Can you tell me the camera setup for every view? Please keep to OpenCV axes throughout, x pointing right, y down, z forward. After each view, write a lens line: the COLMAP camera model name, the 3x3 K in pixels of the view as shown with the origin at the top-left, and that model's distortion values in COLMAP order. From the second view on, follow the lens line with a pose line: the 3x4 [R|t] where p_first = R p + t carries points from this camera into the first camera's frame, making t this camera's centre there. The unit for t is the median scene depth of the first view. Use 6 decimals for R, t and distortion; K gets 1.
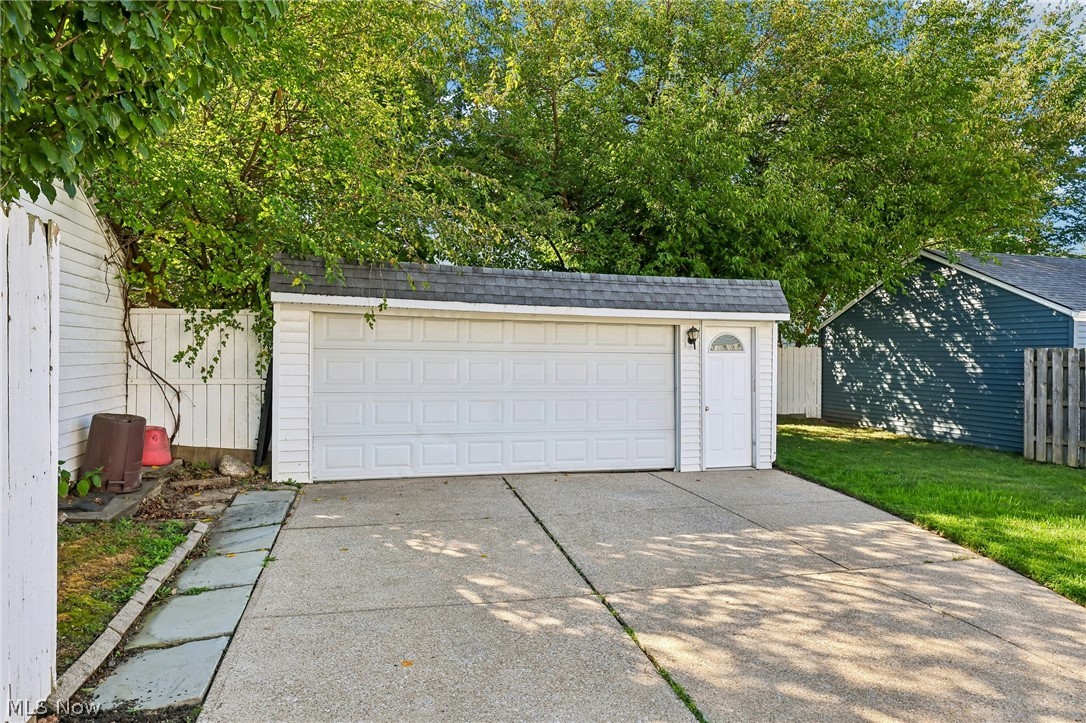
lens RADIAL K [[662.8, 0, 519.9], [0, 662.8, 361.3], [0, 0, 1]] dist [0.004380, 0.003218]
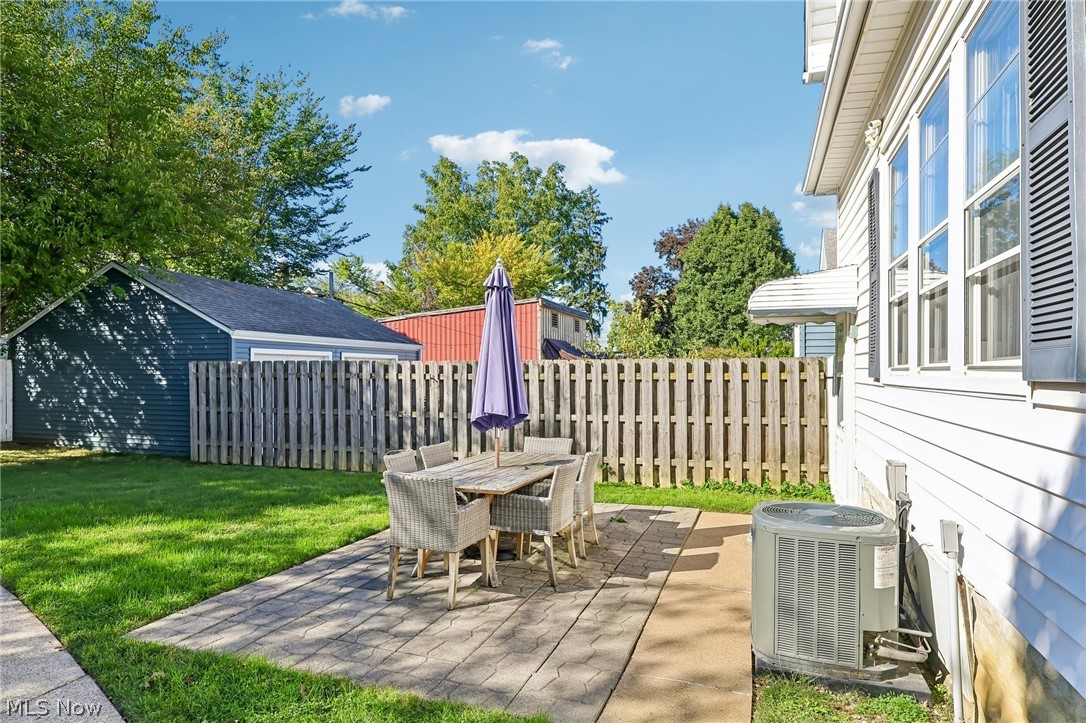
lens RADIAL K [[662.8, 0, 519.9], [0, 662.8, 361.3], [0, 0, 1]] dist [0.004380, 0.003218]
pose [[0.556353, 0.006044, 0.830924, 0.117697], [0.011530, 0.999821, -0.014993, 0.002354], [-0.830866, 0.017922, 0.556183, -0.053748]]
